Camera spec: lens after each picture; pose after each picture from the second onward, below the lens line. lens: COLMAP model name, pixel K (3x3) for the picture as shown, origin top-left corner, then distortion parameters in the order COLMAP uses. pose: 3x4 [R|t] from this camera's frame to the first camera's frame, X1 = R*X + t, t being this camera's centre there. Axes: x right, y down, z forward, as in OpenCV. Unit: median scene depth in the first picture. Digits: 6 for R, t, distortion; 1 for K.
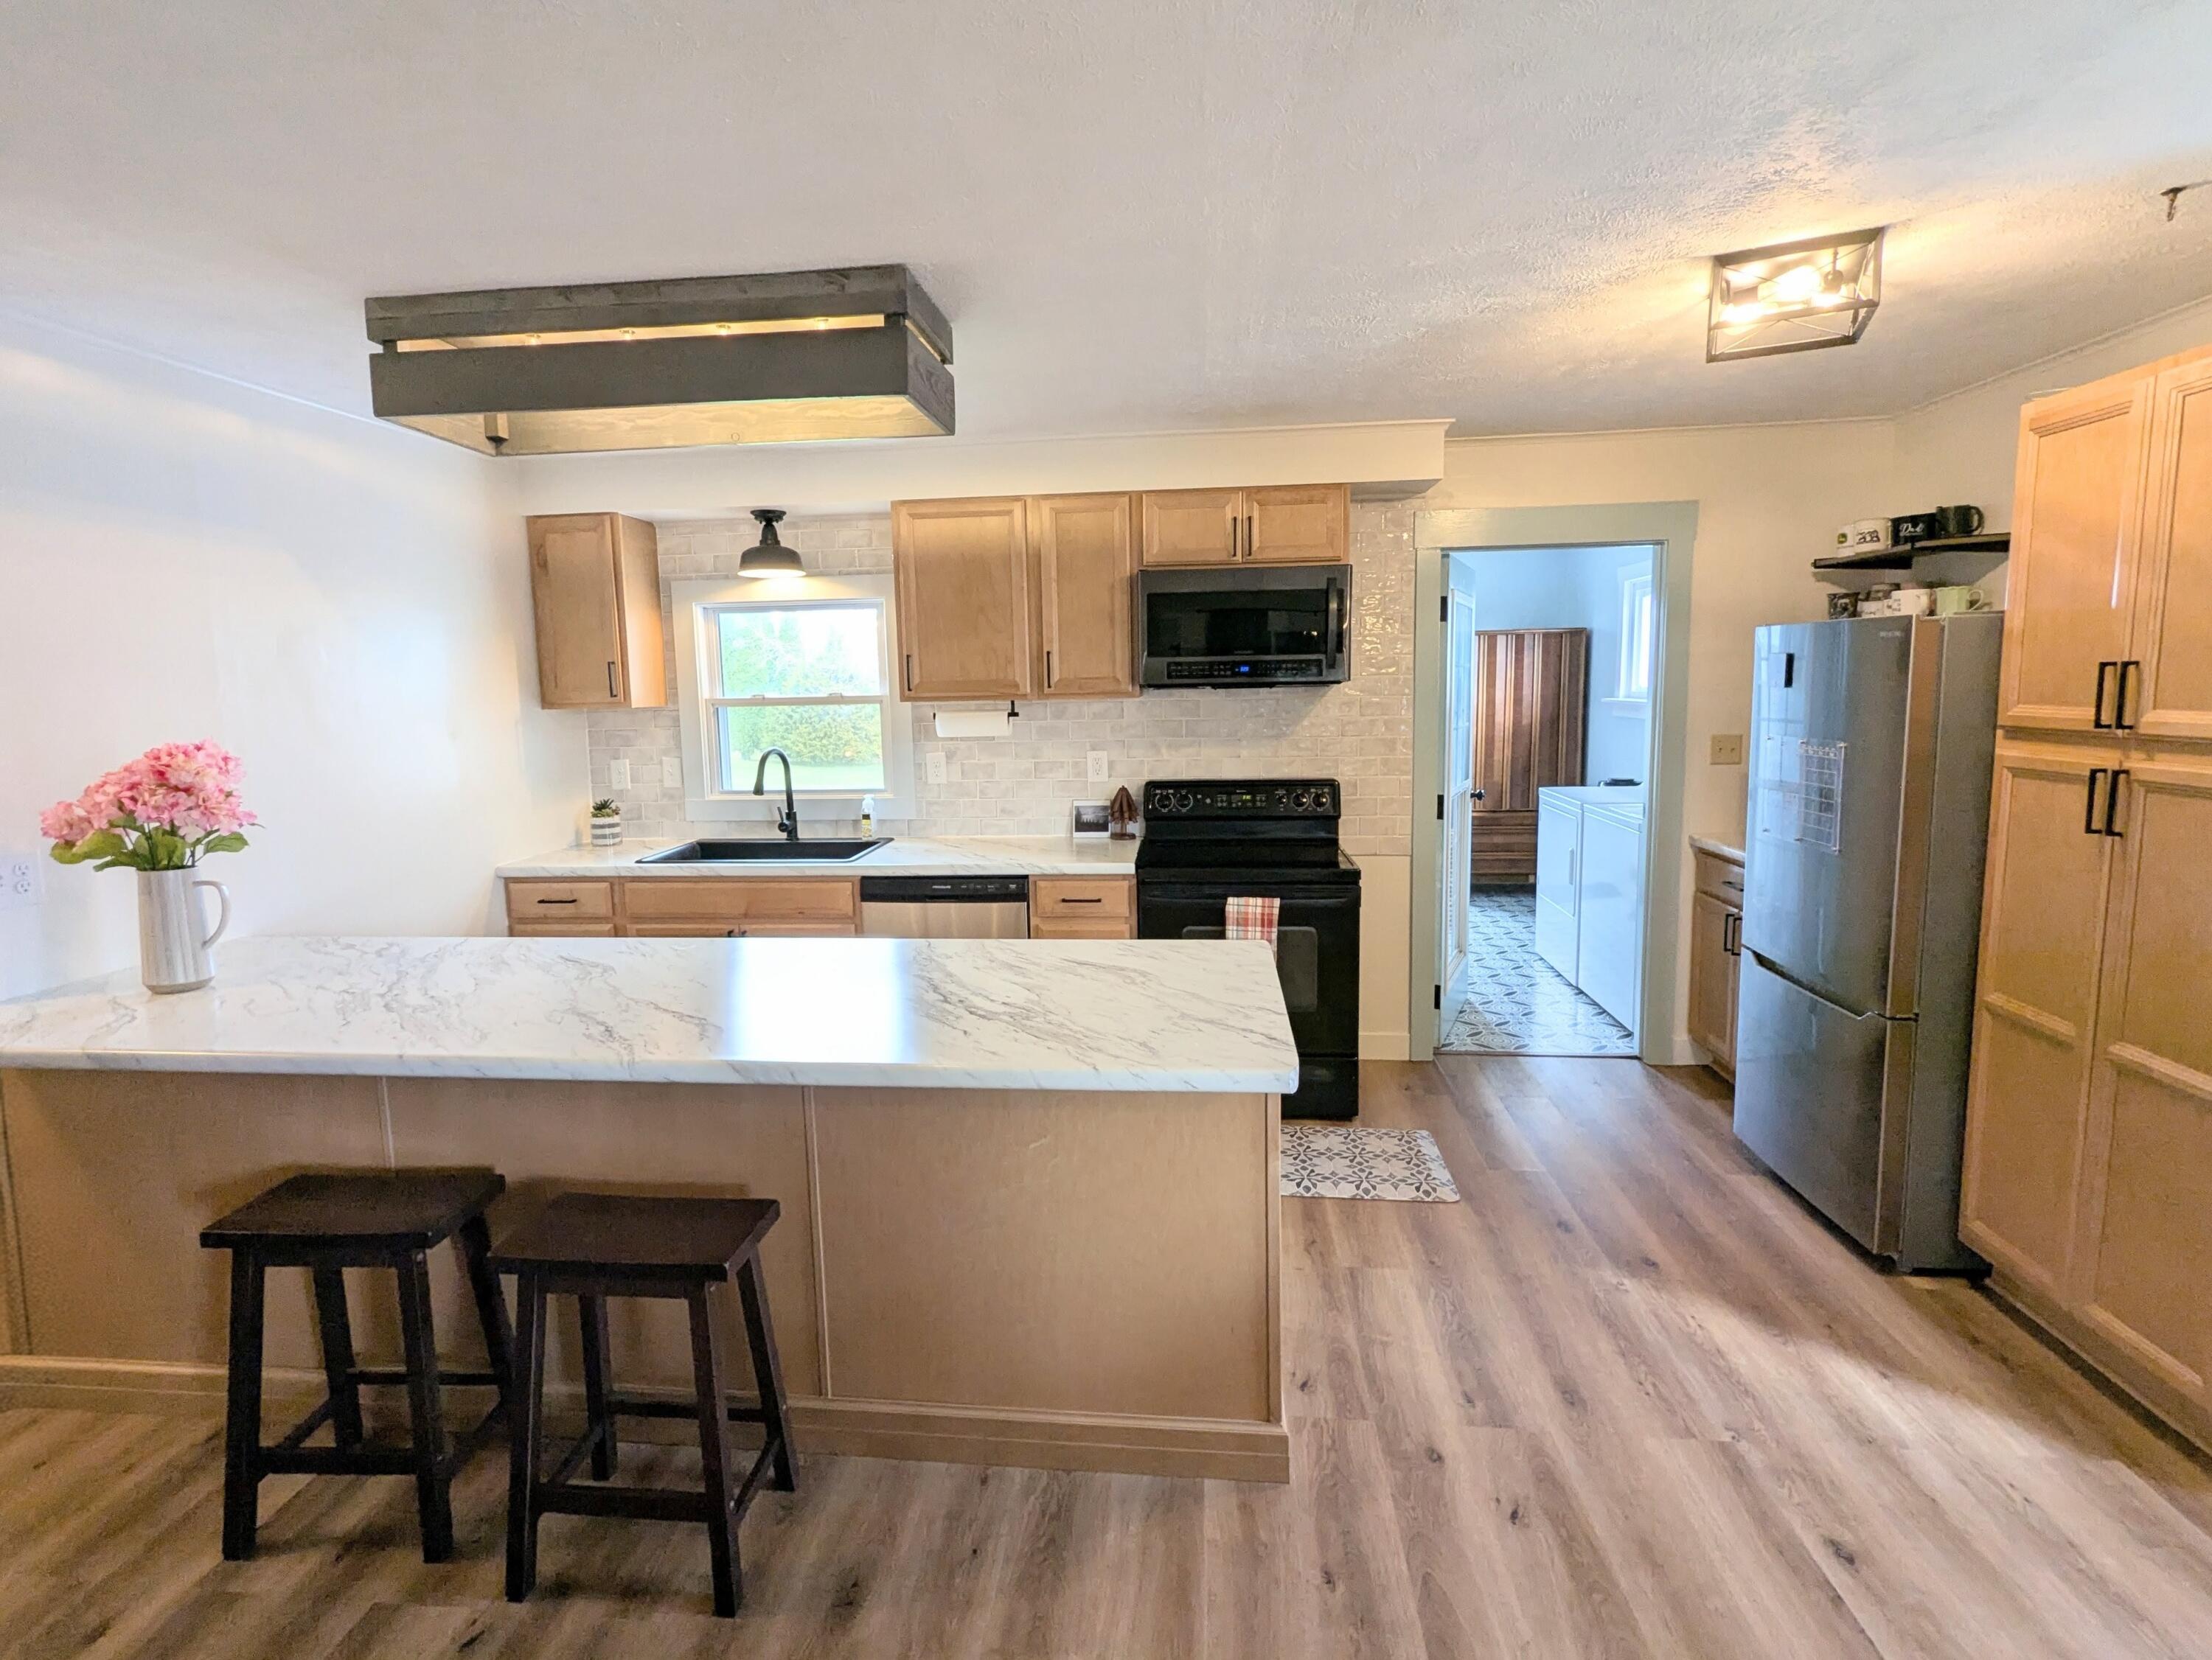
lens RADIAL K [[1063.3, 0, 1119.8], [0, 1063.3, 812.7], [0, 0, 1]] dist [-0.003736, 0.001439]
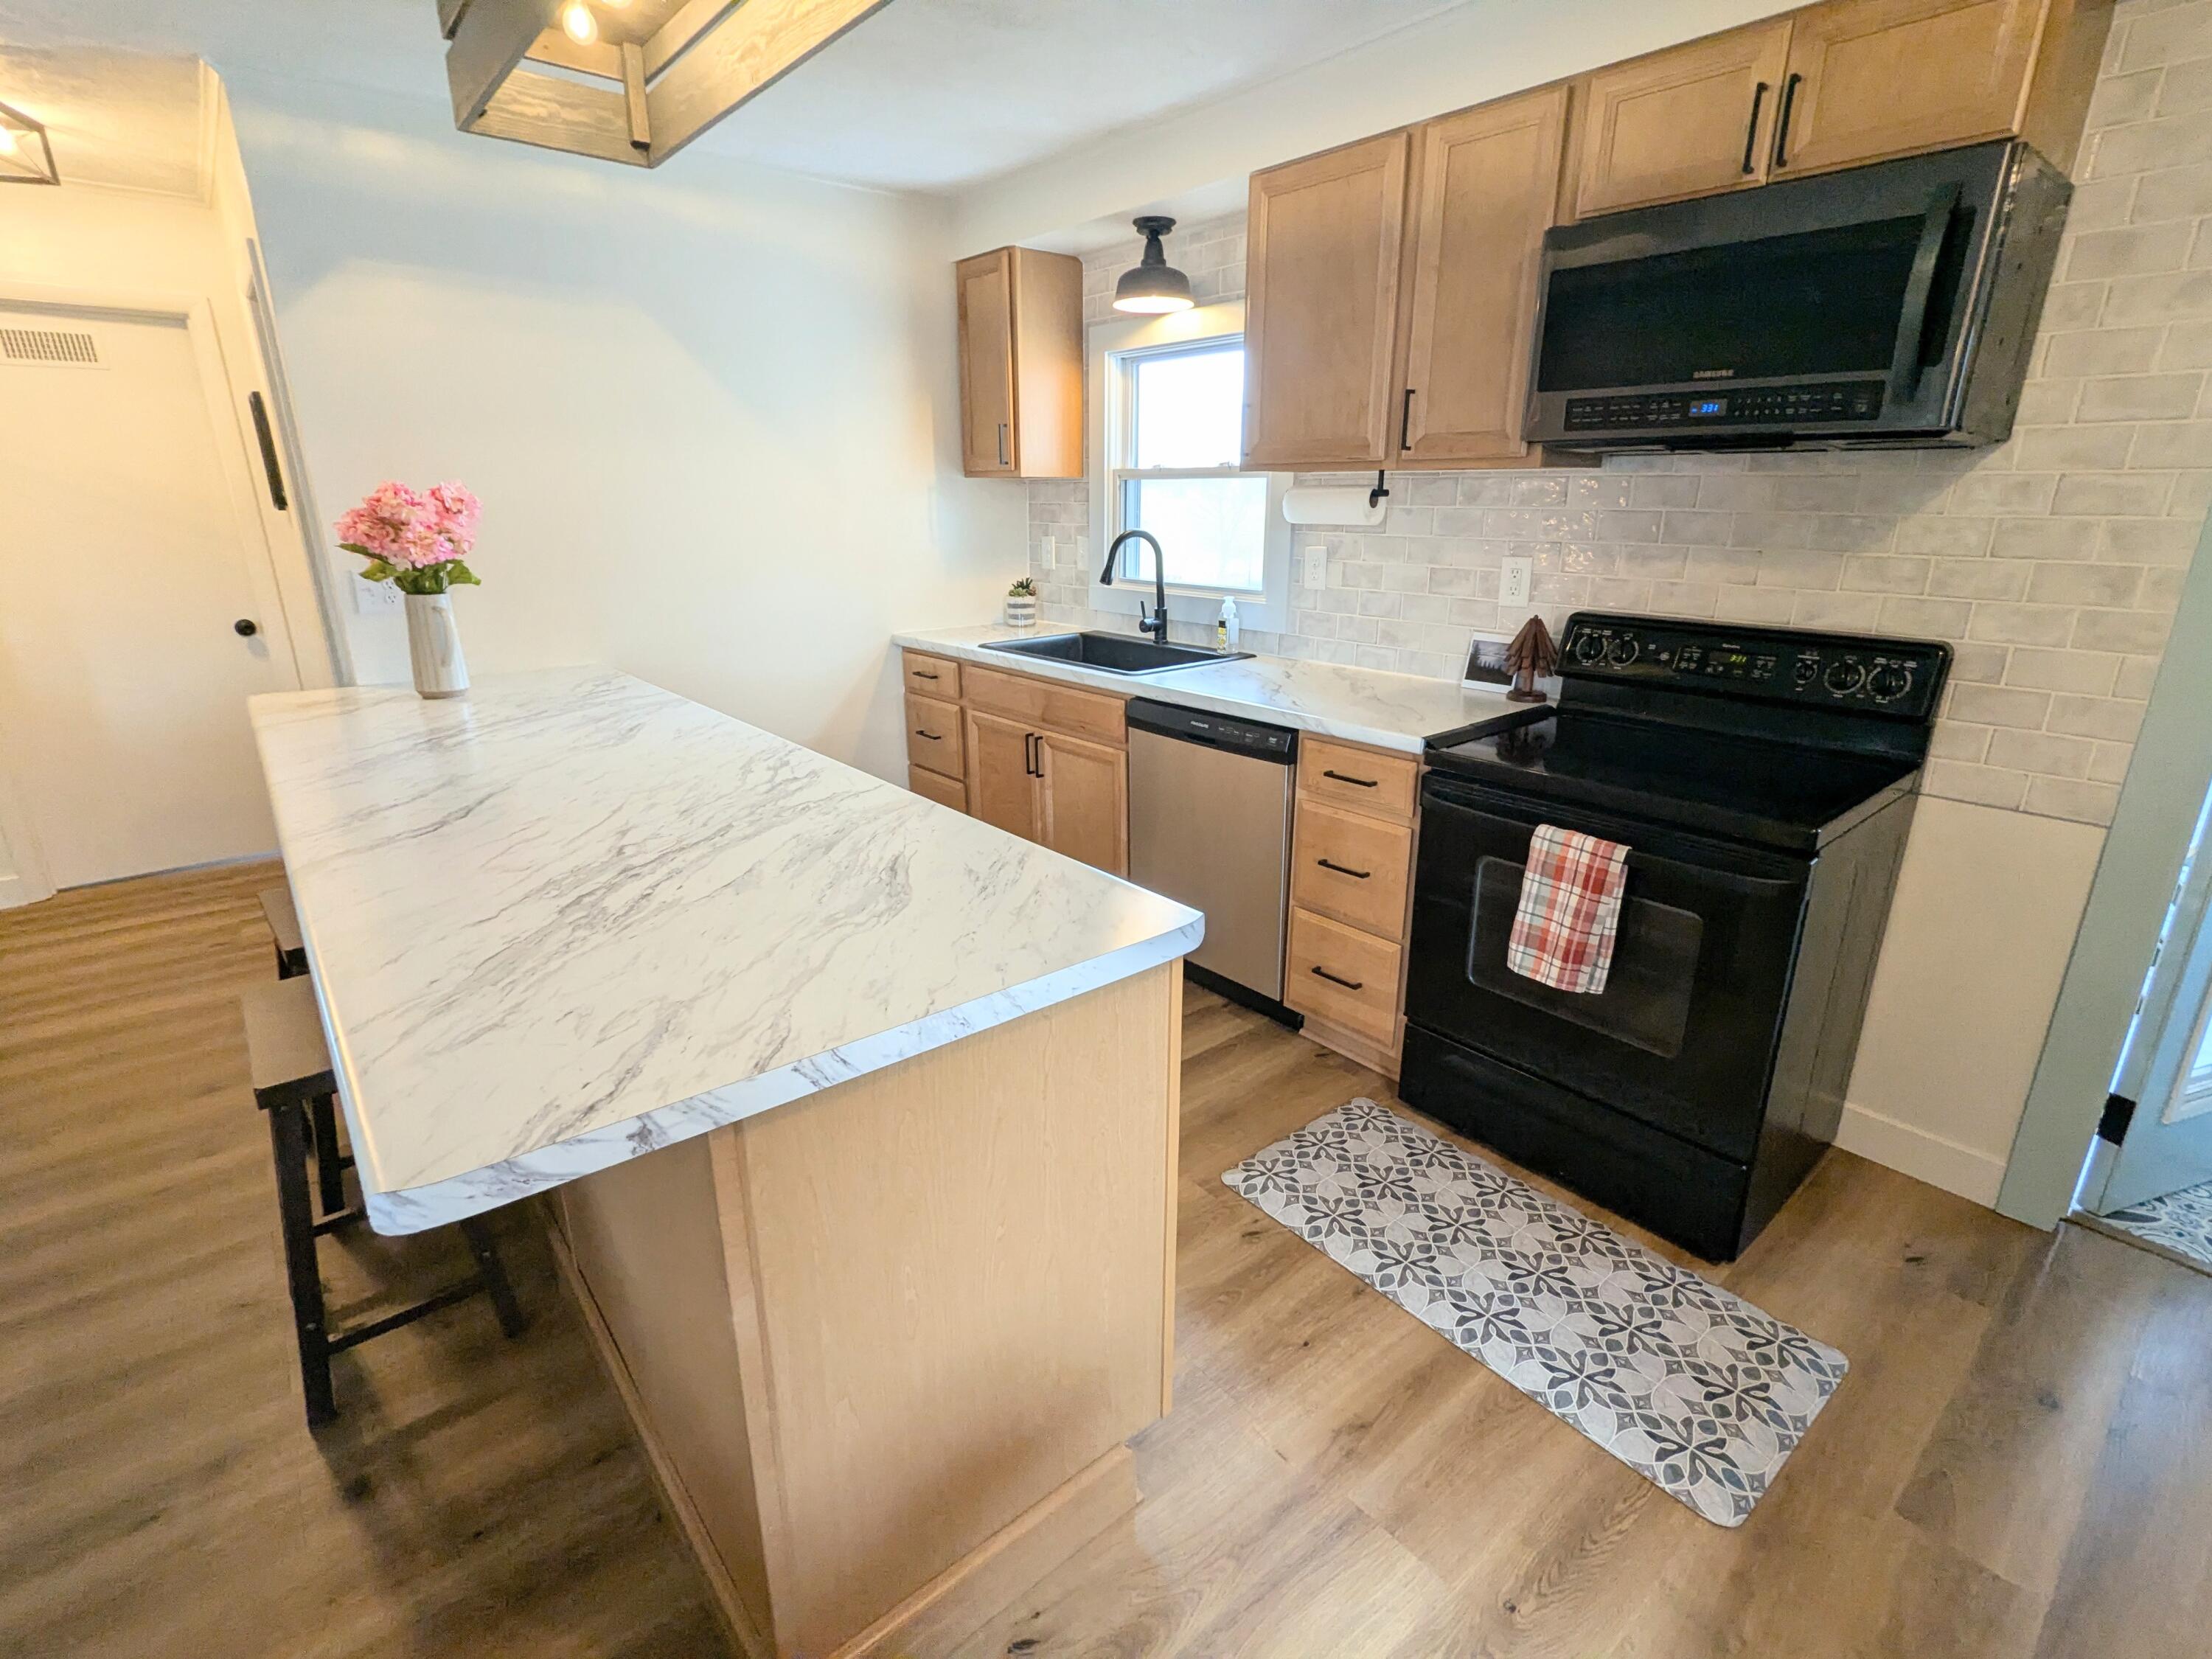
lens RADIAL K [[1063.4, 0, 1104.0], [0, 1063.4, 832.8], [0, 0, 1]] dist [-0.003736, 0.001439]
pose [[0.709966, 0.234035, -0.664211, 0.278904], [-0.097556, 0.966756, 0.236361, -0.025683], [0.697446, -0.103010, 0.709195, 0.369358]]
